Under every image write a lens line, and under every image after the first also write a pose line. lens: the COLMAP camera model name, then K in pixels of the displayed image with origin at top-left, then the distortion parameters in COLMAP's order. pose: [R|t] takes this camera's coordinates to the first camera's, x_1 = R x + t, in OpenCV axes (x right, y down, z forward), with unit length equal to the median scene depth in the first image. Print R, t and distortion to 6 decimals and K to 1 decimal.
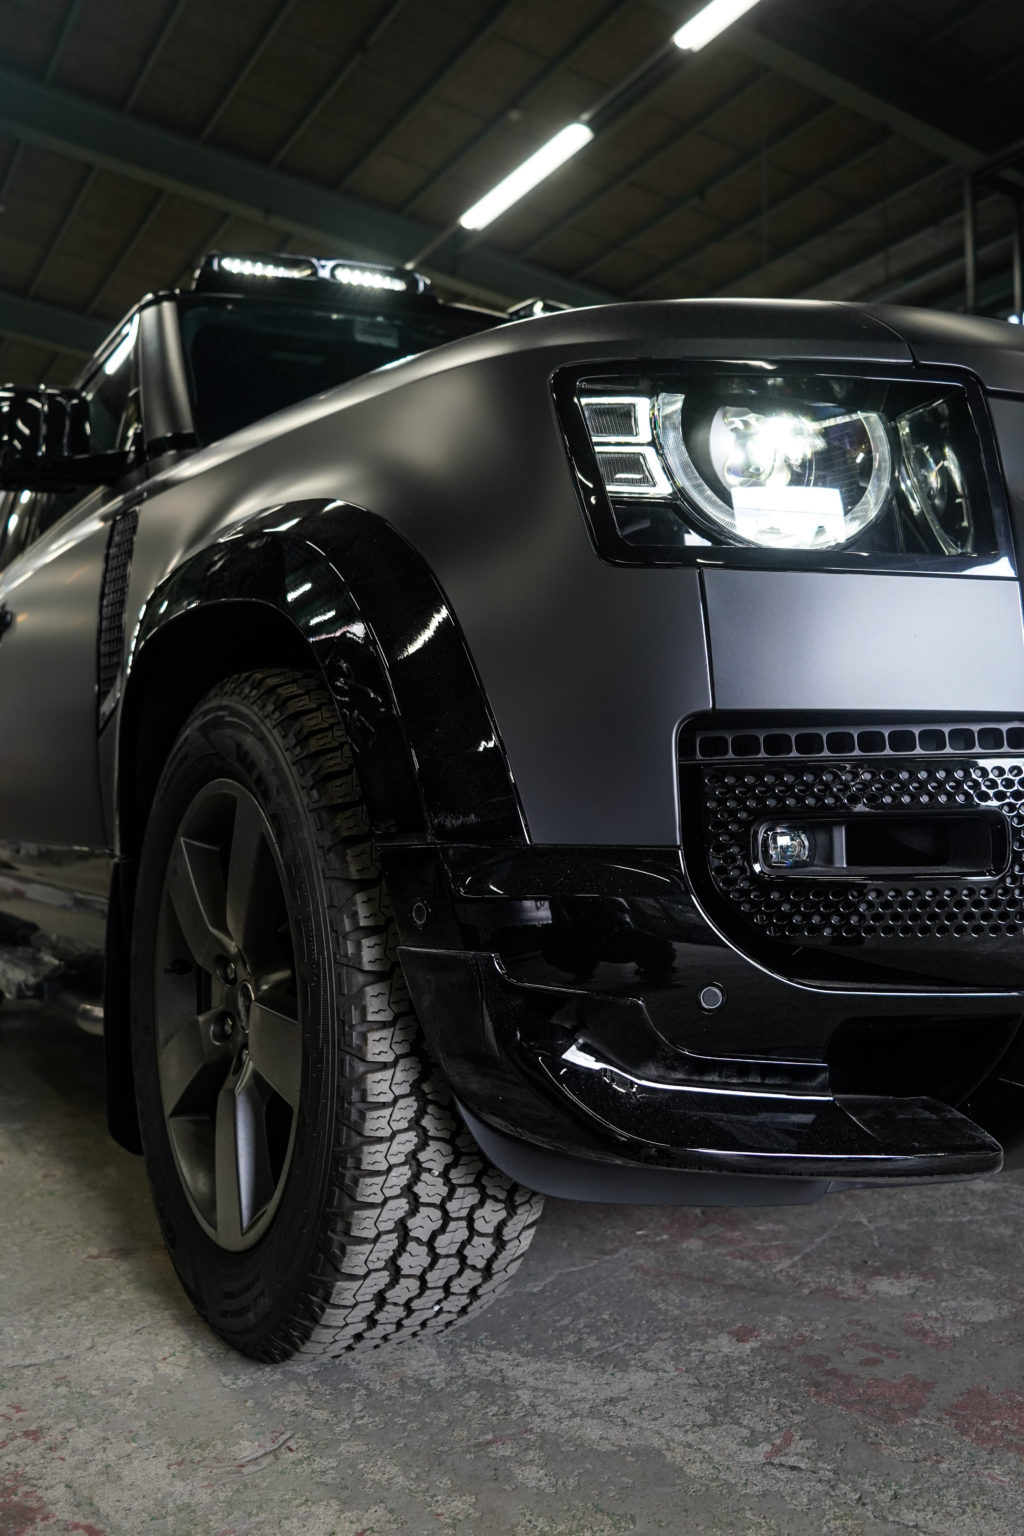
lens RADIAL K [[1238.2, 0, 511.9], [0, 1238.2, 807.3], [0, 0, 1]] dist [-0.001052, 0.006524]
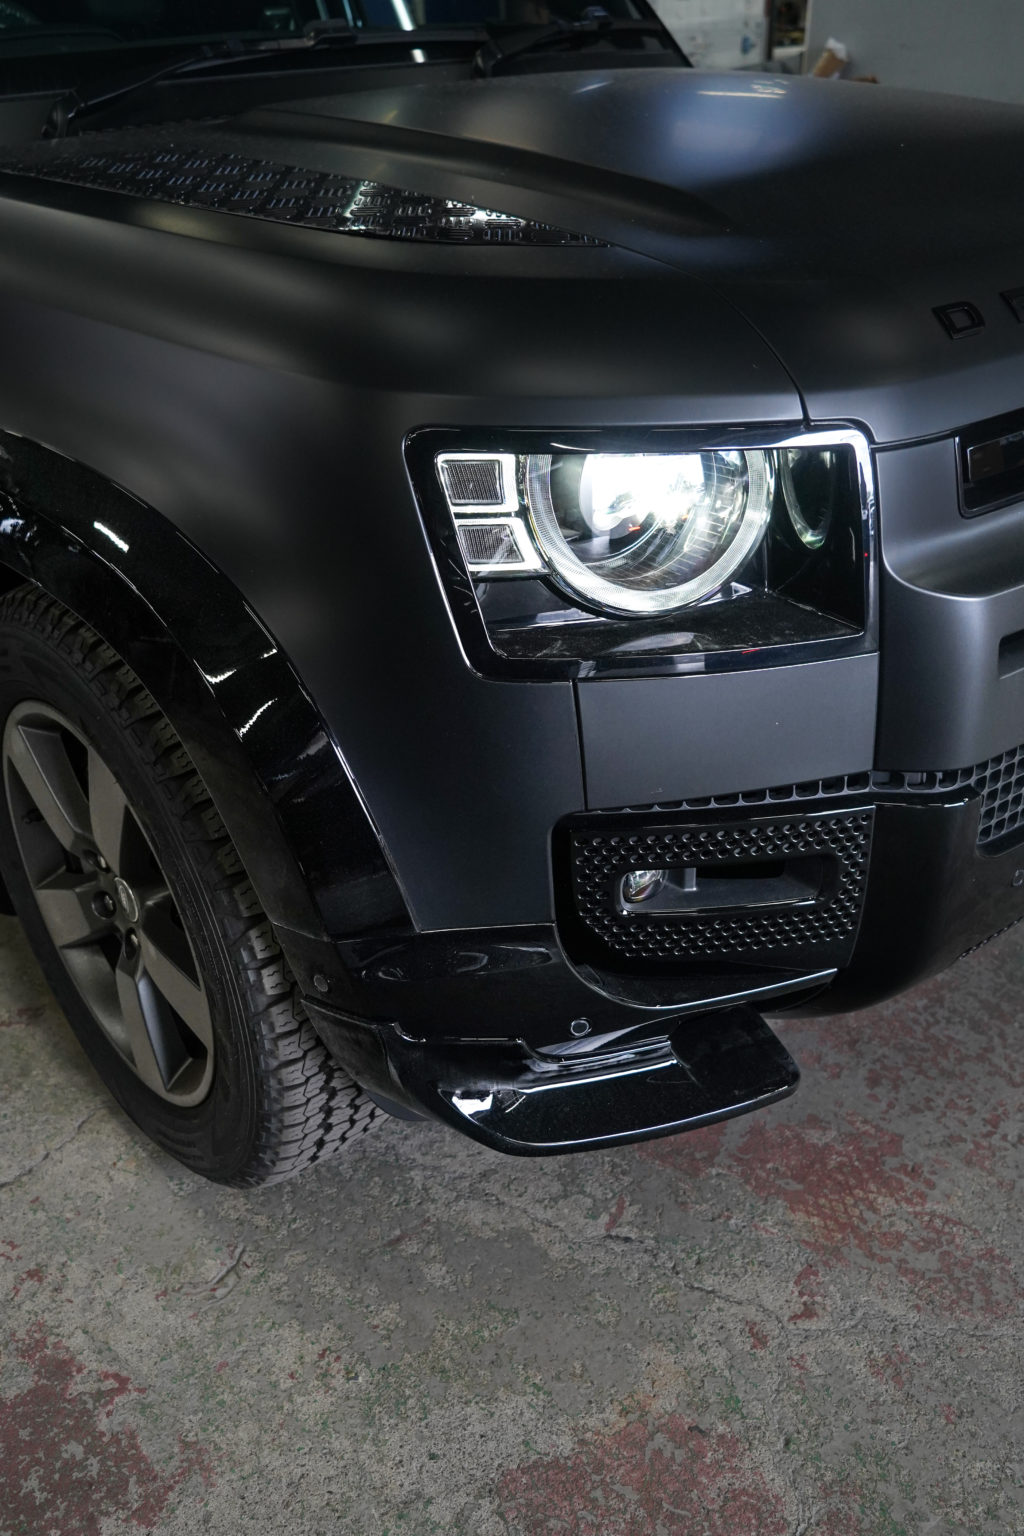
lens RADIAL K [[1262.6, 0, 471.5], [0, 1262.6, 816.5], [0, 0, 1]] dist [-0.005783, 0.002081]
pose [[0.986931, -0.107026, 0.120469, -0.055988], [0.026501, 0.845204, 0.533786, -0.580155], [-0.158950, -0.523617, 0.836994, 0.104147]]
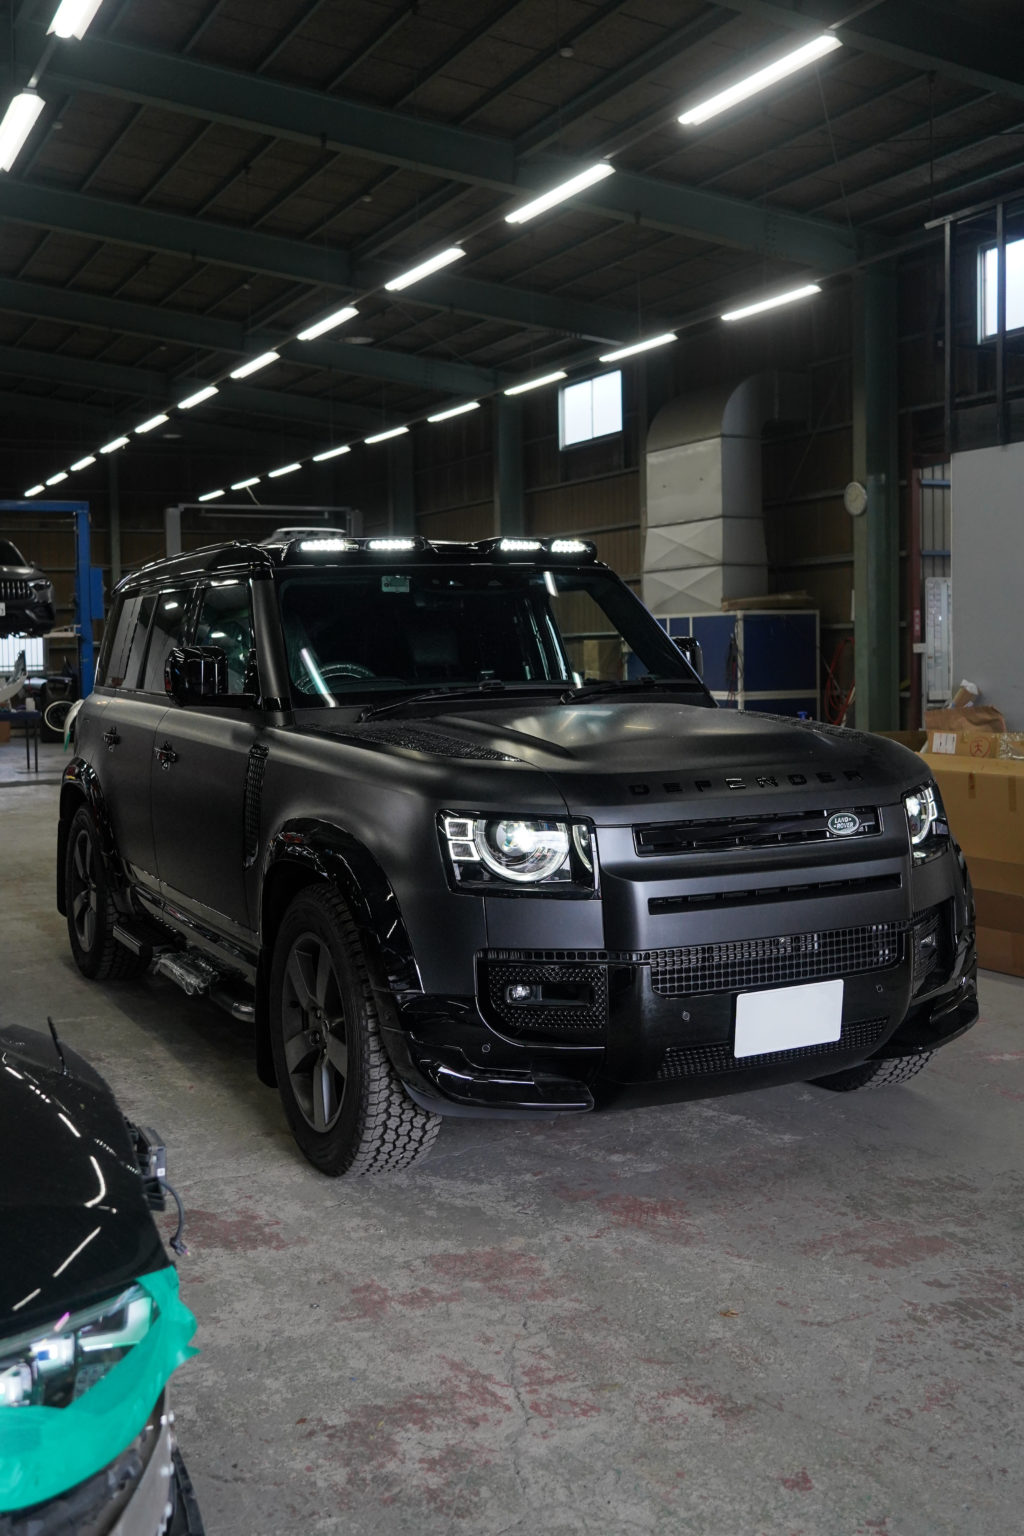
lens RADIAL K [[1527.1, 0, 488.4], [0, 1527.1, 767.3], [0, 0, 1]] dist [0.003159, -0.000626]
pose [[0.995526, 0.003626, -0.094421, 0.440208], [0.004632, 0.996189, 0.087094, -0.710946], [0.094377, -0.087142, 0.991715, -2.171915]]
